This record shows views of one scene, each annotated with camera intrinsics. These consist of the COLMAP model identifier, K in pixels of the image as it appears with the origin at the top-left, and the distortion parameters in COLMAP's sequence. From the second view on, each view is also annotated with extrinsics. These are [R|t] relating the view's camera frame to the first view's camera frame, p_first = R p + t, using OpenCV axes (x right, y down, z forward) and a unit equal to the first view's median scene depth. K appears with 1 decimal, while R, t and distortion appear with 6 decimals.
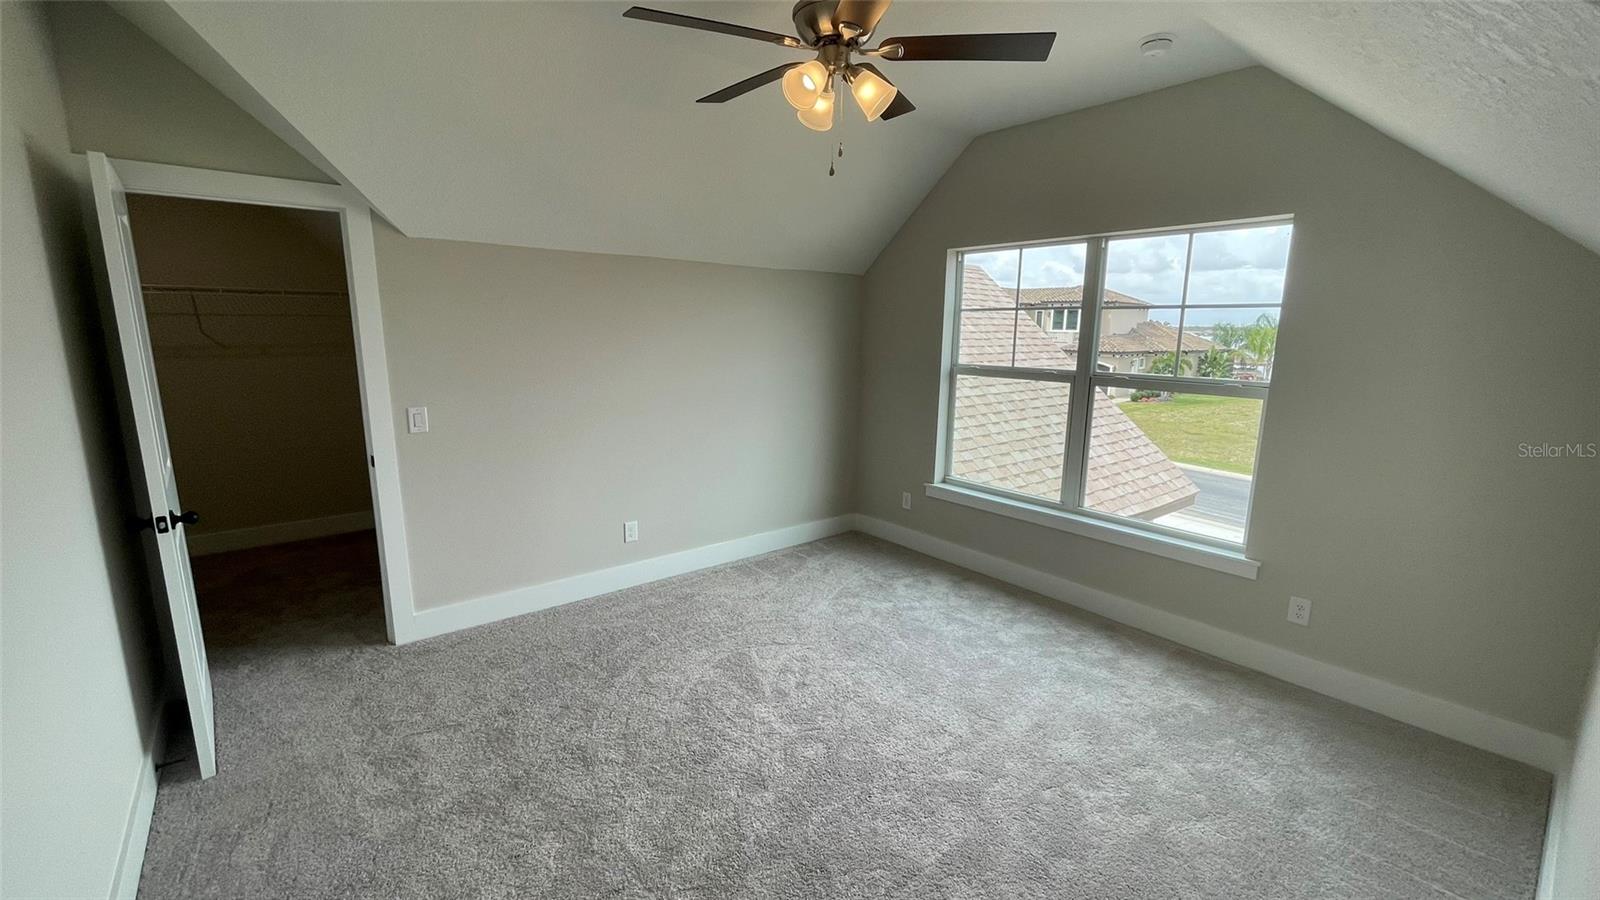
lens RADIAL K [[648.0, 0, 797.6], [0, 648.0, 457.5], [0, 0, 1]] dist [-0.001464, -0.000451]
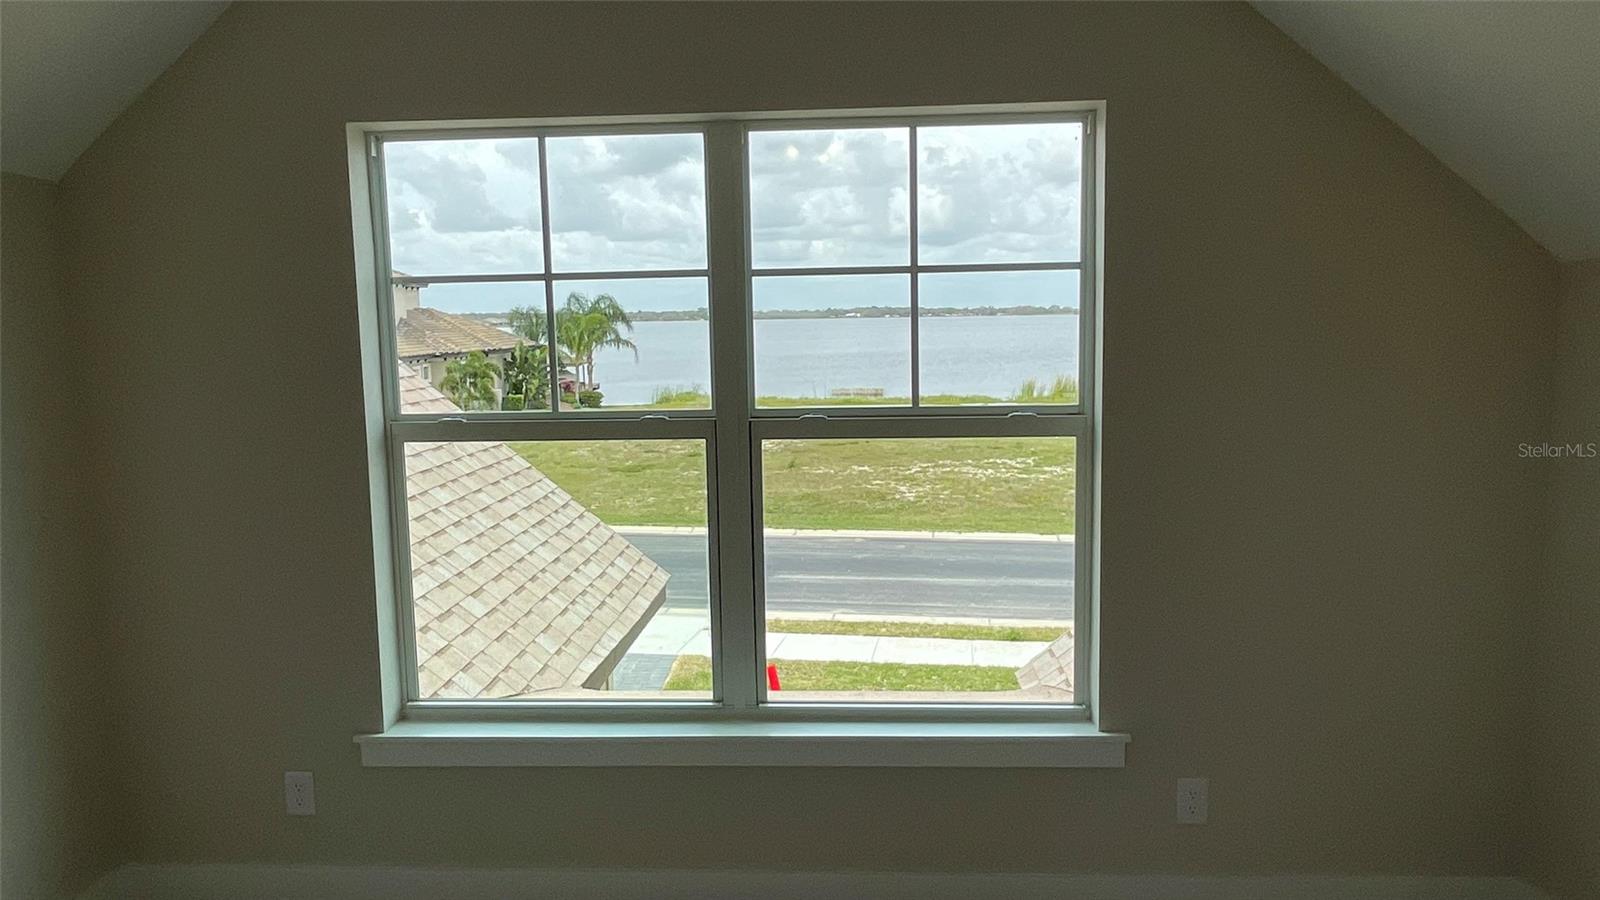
lens RADIAL K [[1102.3, 0, 798.9], [0, 1102.3, 458.3], [0, 0, 1]] dist [-0.000101, -0.000471]
pose [[0.675815, -0.119558, 0.727310, -0.082010], [0.172209, 0.985059, 0.001912, -0.081797], [-0.716672, 0.123957, 0.686306, 0.384096]]
